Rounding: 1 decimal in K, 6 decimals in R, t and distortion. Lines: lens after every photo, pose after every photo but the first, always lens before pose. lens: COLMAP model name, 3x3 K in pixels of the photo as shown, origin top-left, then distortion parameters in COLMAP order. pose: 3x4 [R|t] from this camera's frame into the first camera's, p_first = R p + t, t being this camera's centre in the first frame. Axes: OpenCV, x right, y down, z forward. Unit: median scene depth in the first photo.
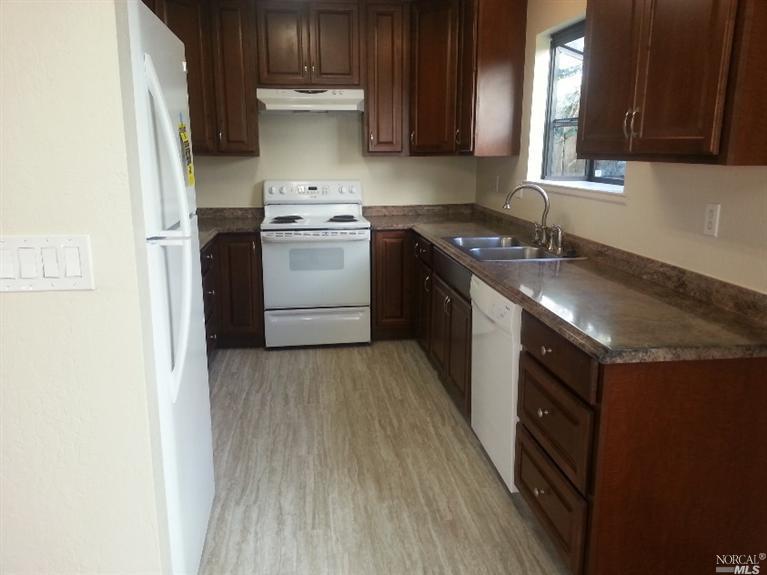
lens RADIAL K [[616.1, 0, 383.5], [0, 616.1, 287.5], [0, 0, 1]] dist [0.111328, -0.142009]
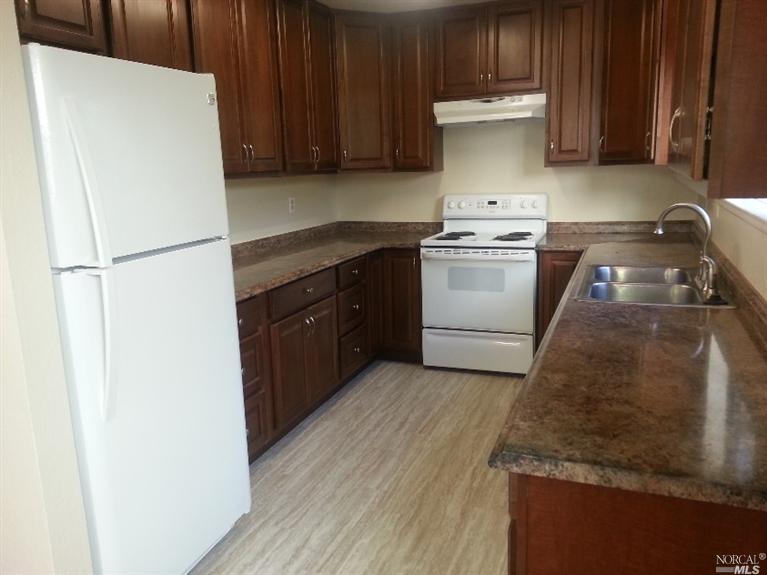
lens RADIAL K [[616.1, 0, 383.5], [0, 616.1, 287.5], [0, 0, 1]] dist [0.111328, -0.142009]
pose [[0.877280, 0.069282, -0.474953, 0.216055], [-0.072575, 0.997298, 0.011426, -0.033907], [0.474461, 0.024446, 0.879937, 0.108610]]
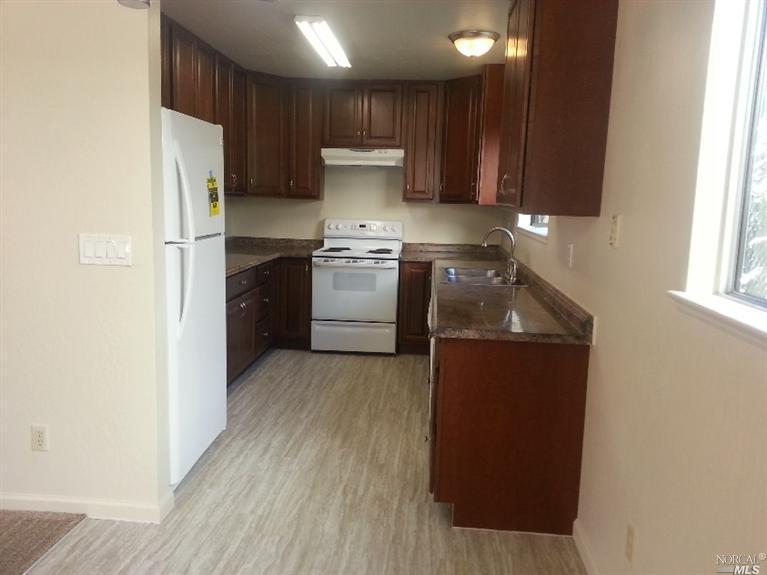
lens RADIAL K [[616.1, 0, 383.5], [0, 616.1, 287.5], [0, 0, 1]] dist [0.111328, -0.142009]
pose [[0.977268, 0.061328, -0.202944, 0.203283], [-0.075668, 0.995099, -0.063666, 0.040462], [0.198044, 0.077575, 0.977119, -0.205837]]
